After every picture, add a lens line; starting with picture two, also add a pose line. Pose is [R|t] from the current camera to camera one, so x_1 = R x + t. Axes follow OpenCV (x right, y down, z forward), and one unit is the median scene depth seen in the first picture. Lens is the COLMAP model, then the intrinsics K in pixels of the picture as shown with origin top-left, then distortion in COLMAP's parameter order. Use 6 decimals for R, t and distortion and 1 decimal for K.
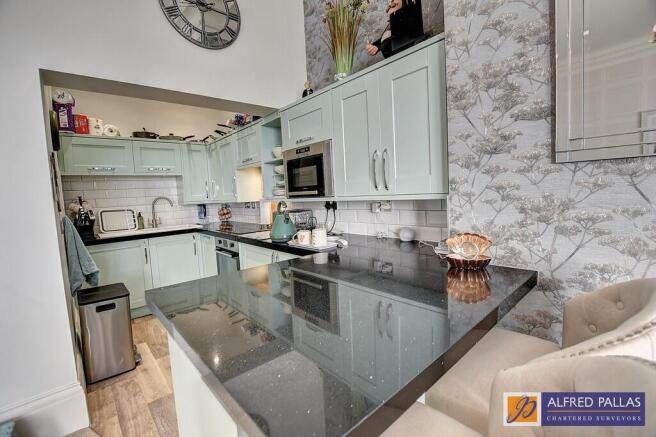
lens RADIAL K [[284.7, 0, 330.5], [0, 284.7, 215.4], [0, 0, 1]] dist [-0.033999, -0.000393]
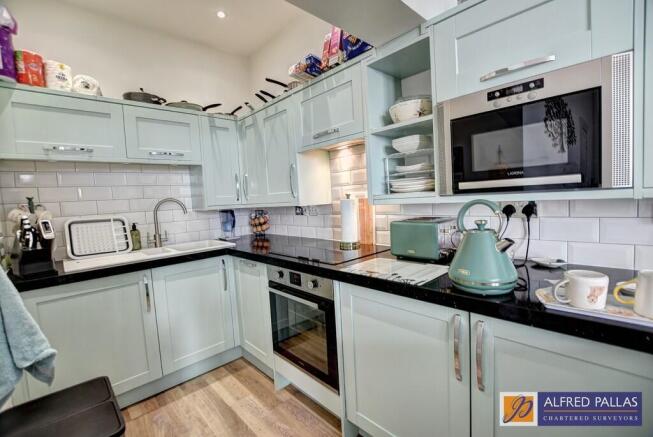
lens RADIAL K [[286.3, 0, 327.2], [0, 286.3, 216.0], [0, 0, 1]] dist [-0.022951, 0.000650]
pose [[0.999643, -0.008567, 0.025297, -0.312667], [0.008984, 0.999825, -0.016436, -0.014974], [-0.025152, 0.016657, 0.999545, 0.418722]]
